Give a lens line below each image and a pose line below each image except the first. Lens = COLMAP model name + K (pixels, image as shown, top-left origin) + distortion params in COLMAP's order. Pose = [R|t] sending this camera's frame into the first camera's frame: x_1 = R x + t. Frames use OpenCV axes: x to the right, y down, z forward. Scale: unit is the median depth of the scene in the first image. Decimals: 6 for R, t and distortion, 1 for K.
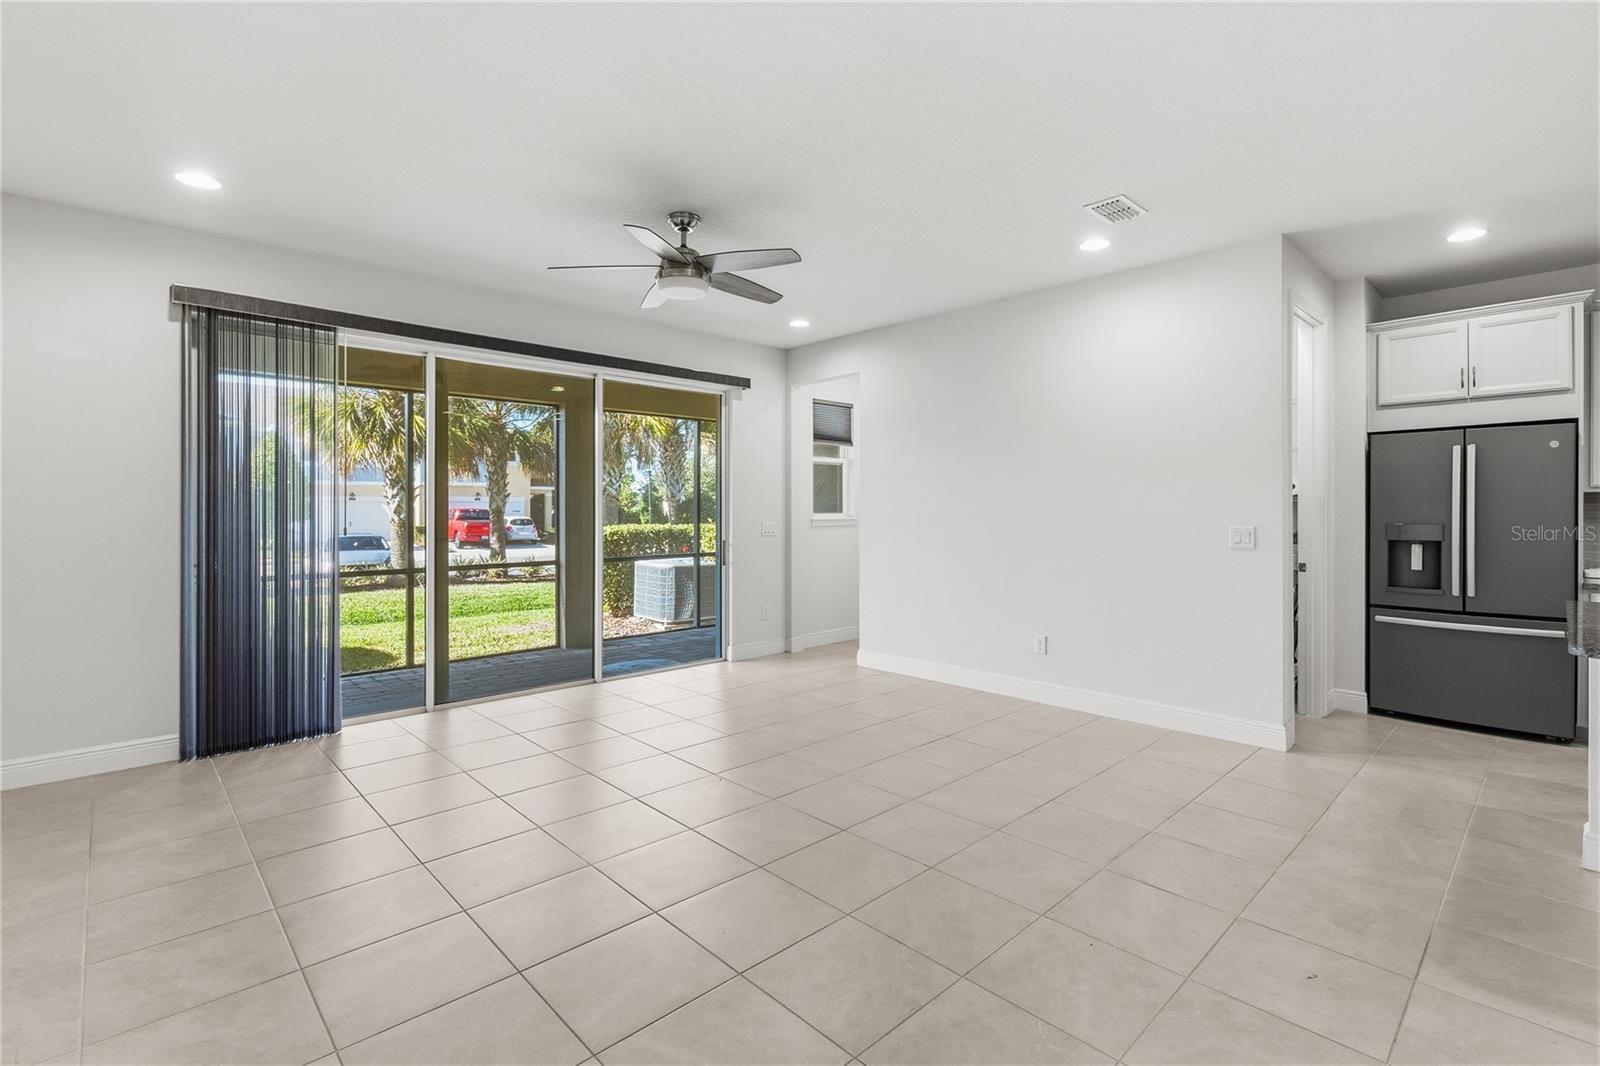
lens RADIAL K [[724.4, 0, 816.2], [0, 724.4, 512.3], [0, 0, 1]] dist [-0.002059, -0.000058]
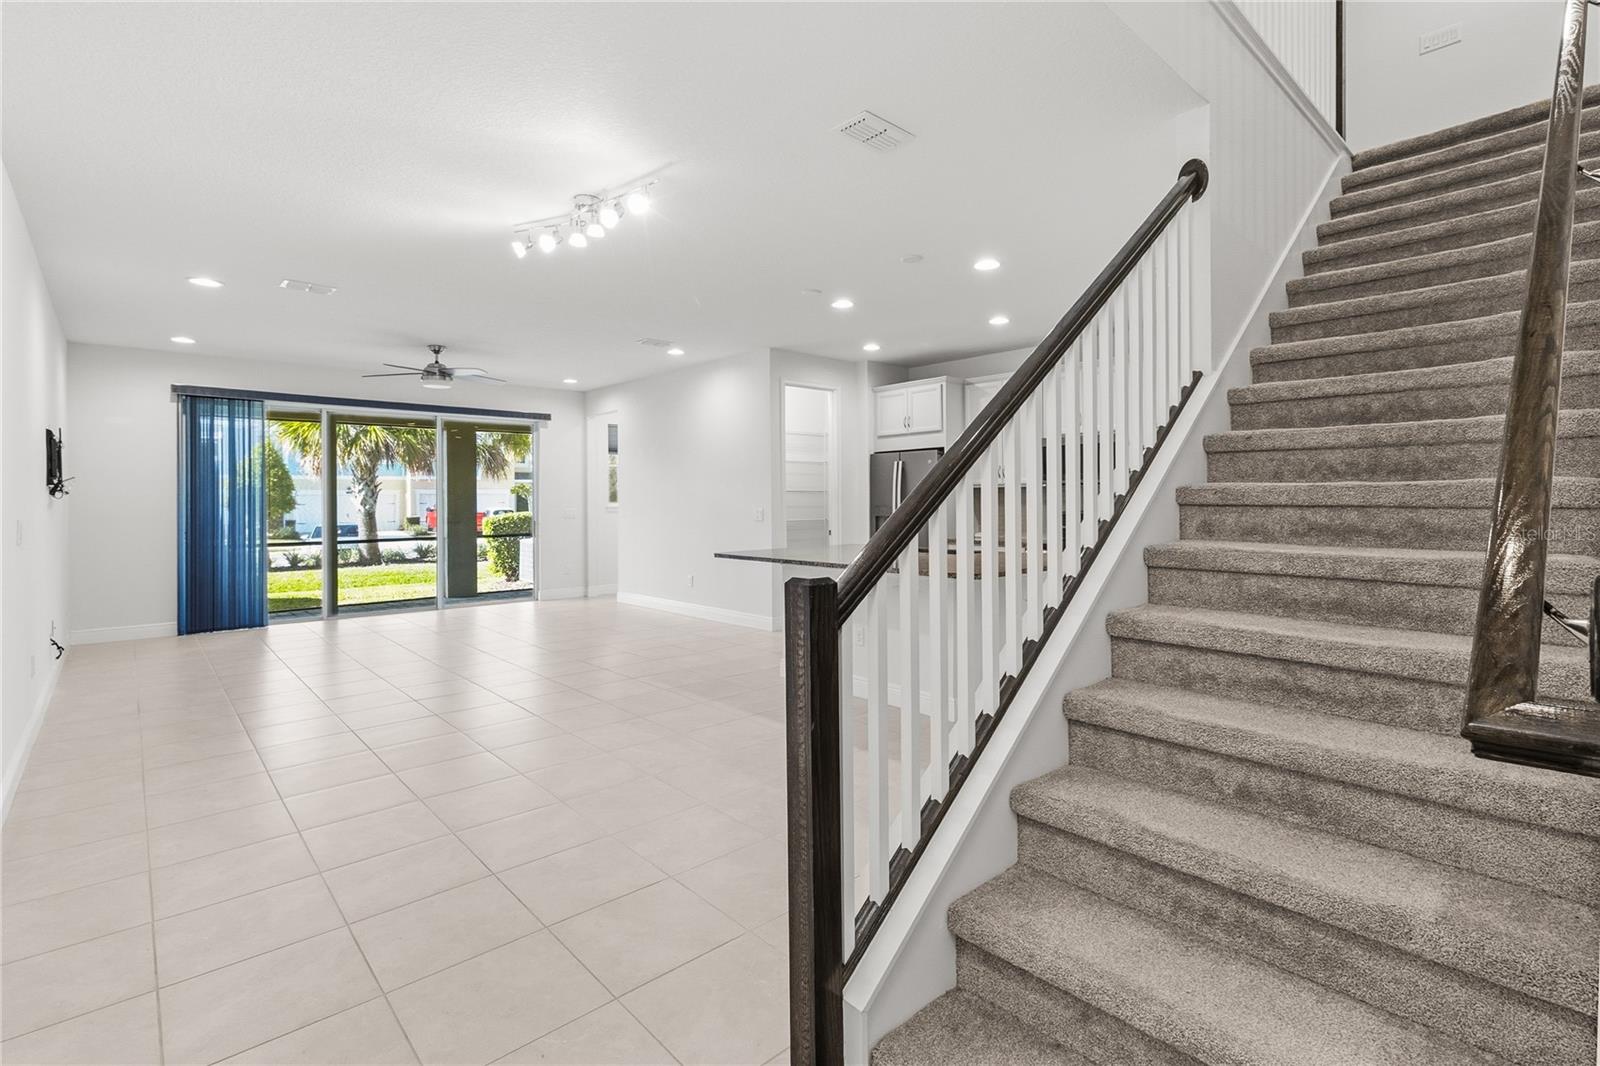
lens RADIAL K [[736.7, 0, 814.2], [0, 736.7, 502.2], [0, 0, 1]] dist [0.001739, 0.000165]
pose [[0.999727, -0.005652, -0.022653, 0.713089], [0.005659, 0.999984, 0.000248, 0.003958], [0.022651, -0.000376, 0.999743, -0.765397]]
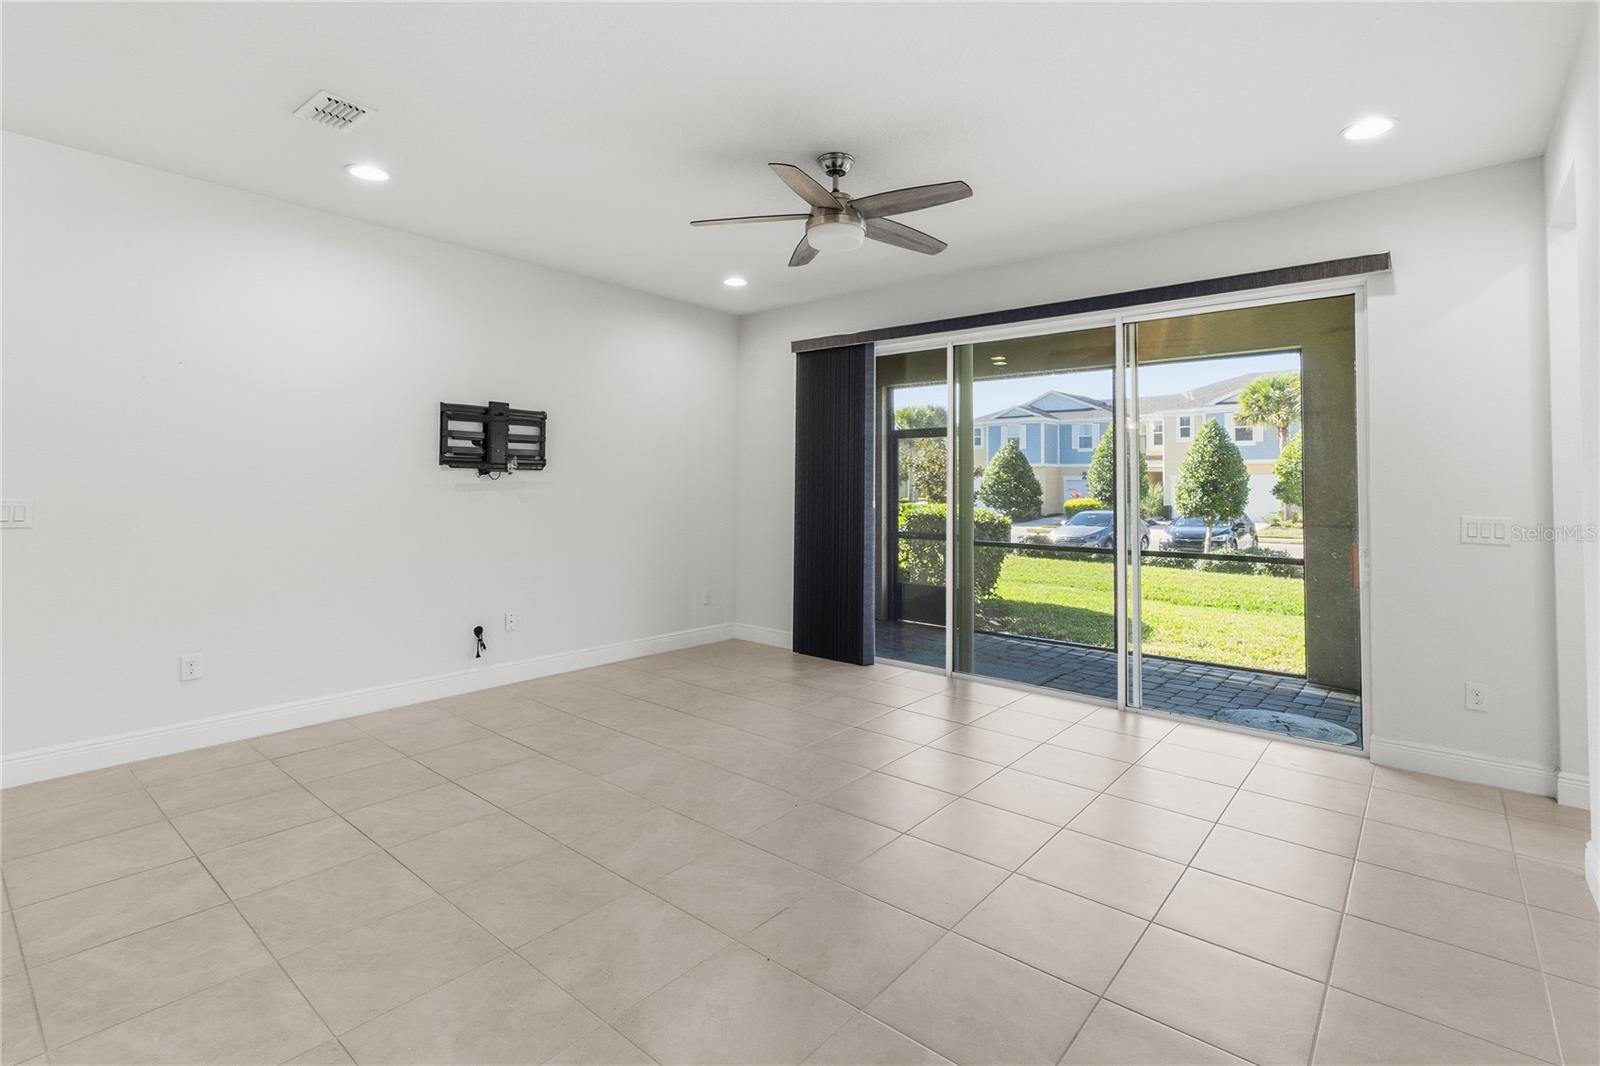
lens RADIAL K [[758.5, 0, 804.7], [0, 758.5, 462.4], [0, 0, 1]] dist [0.002675, 0.000082]
pose [[0.105071, -0.027304, -0.994090, 0.614366], [-0.013926, 0.999485, -0.028924, -0.004329], [0.994367, 0.016882, 0.104637, 0.729343]]
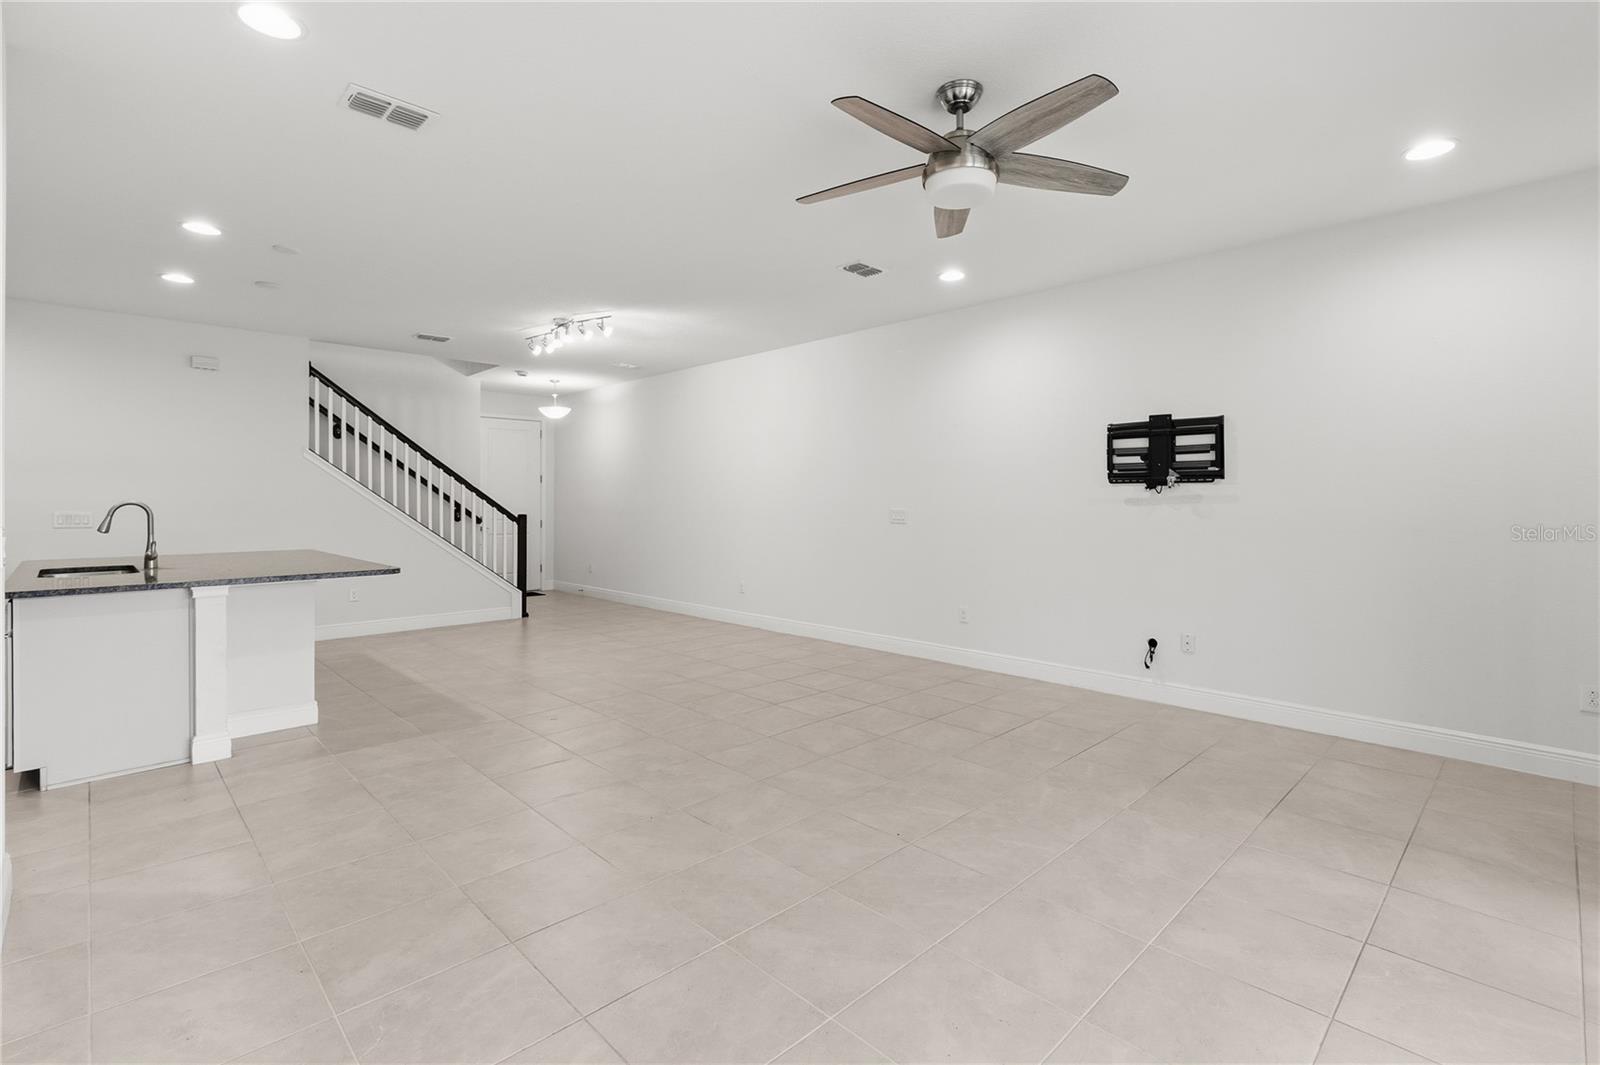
lens RADIAL K [[736.7, 0, 814.2], [0, 736.7, 501.7], [0, 0, 1]] dist [0.001739, 0.000165]
pose [[-0.999946, 0.002027, -0.010181, -0.029803], [0.001968, 0.999981, 0.005858, -0.000354], [0.010193, 0.005838, -0.999931, 1.457673]]
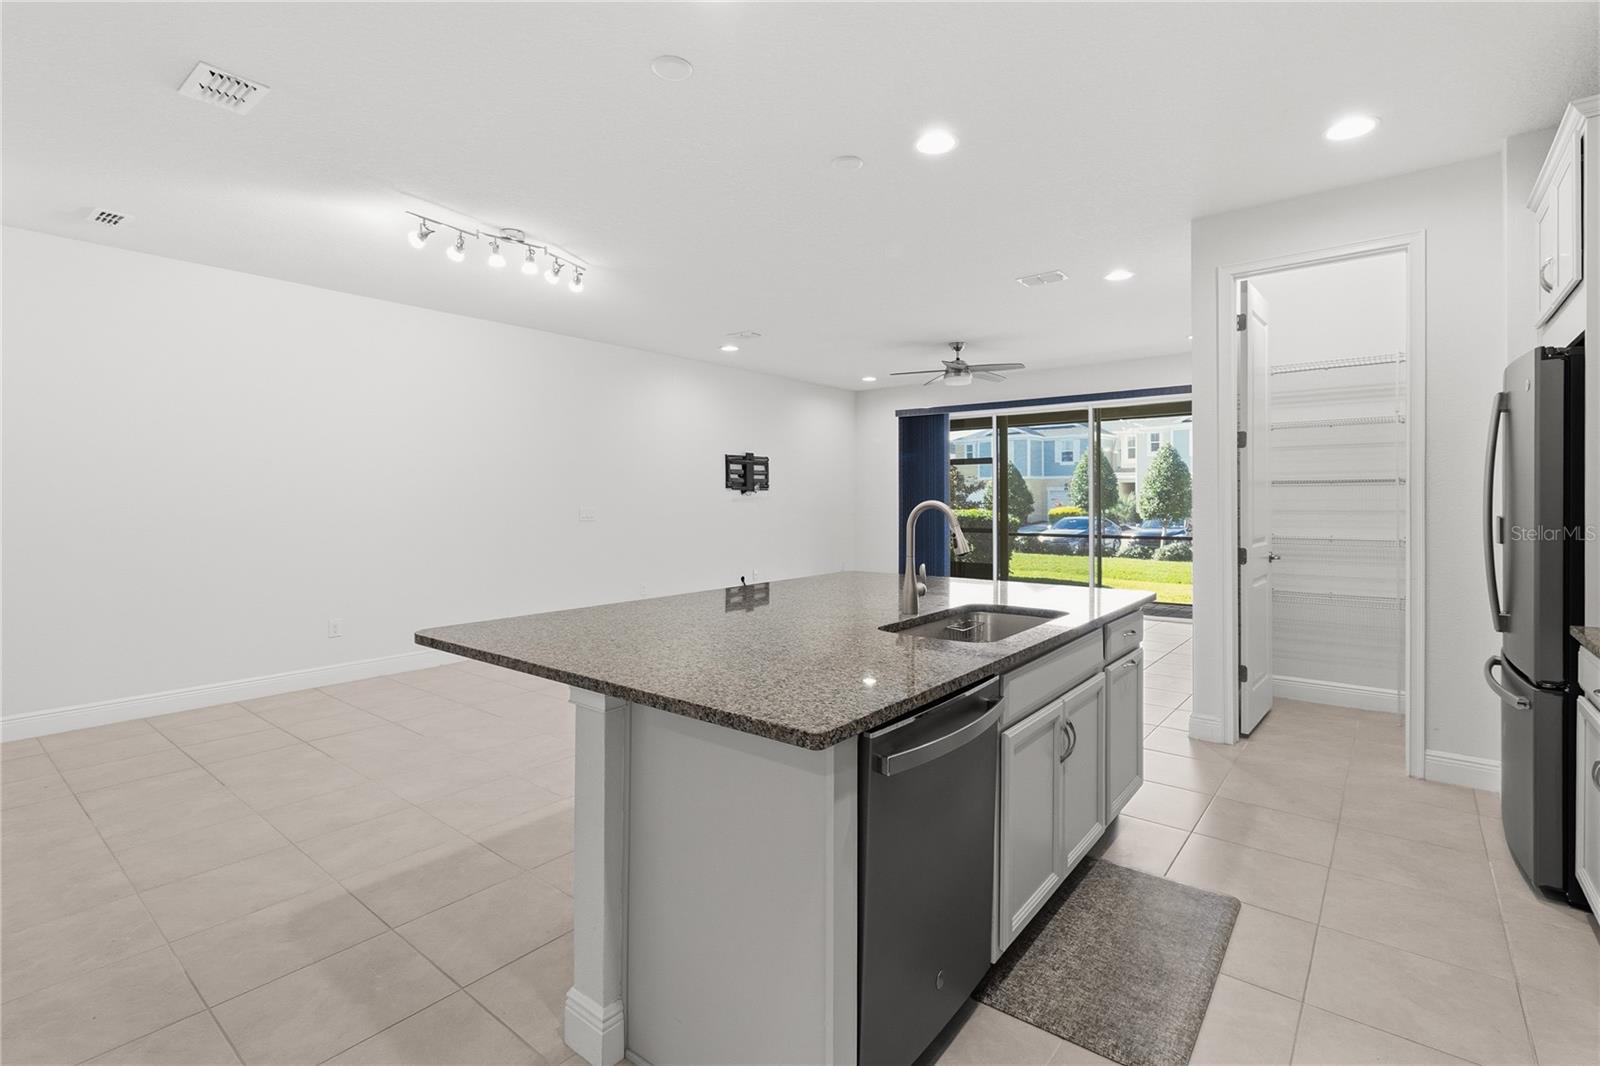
lens RADIAL K [[736.7, 0, 814.2], [0, 736.7, 502.2], [0, 0, 1]] dist [0.001739, 0.000165]
pose [[0.129631, 0.006522, -0.991541, 1.422809], [-0.002098, 0.999978, 0.006303, -0.000829], [0.991560, 0.001263, 0.129641, 0.312879]]
